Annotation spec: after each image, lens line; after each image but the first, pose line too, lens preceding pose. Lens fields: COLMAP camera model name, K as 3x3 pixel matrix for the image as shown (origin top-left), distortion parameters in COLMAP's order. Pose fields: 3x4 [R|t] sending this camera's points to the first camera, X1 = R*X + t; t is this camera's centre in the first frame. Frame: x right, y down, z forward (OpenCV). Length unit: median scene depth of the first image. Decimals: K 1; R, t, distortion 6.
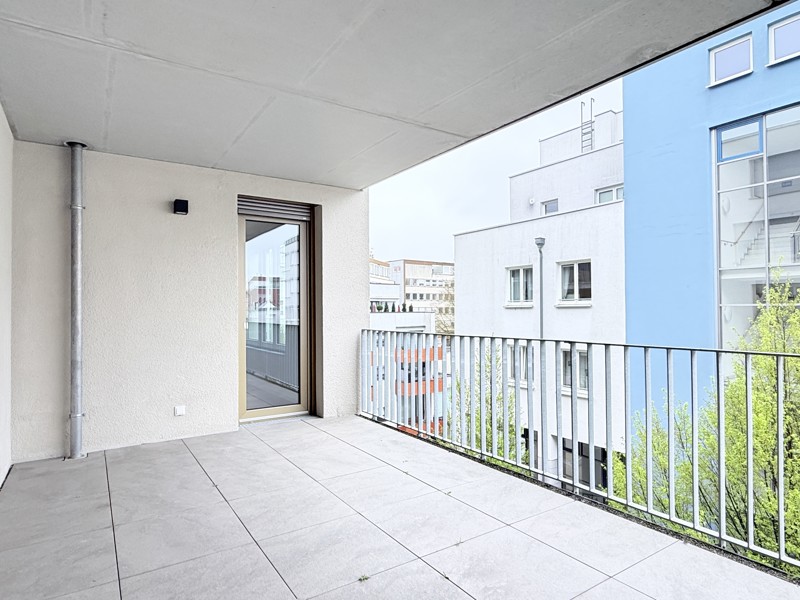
lens RADIAL K [[470.2, 0, 398.5], [0, 470.2, 301.6], [0, 0, 1]] dist [0.003922, 0.001211]
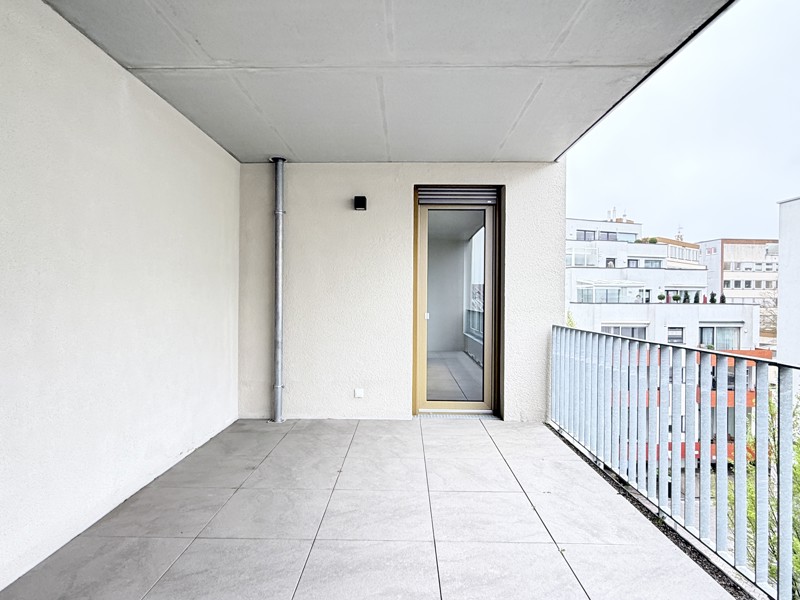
lens RADIAL K [[470.2, 0, 399.2], [0, 470.2, 299.4], [0, 0, 1]] dist [0.003922, 0.001211]
pose [[0.824695, 0.014013, -0.565405, 0.242667], [-0.002569, 0.999776, 0.021032, -0.006636], [0.565573, -0.015892, 0.824545, 0.187659]]
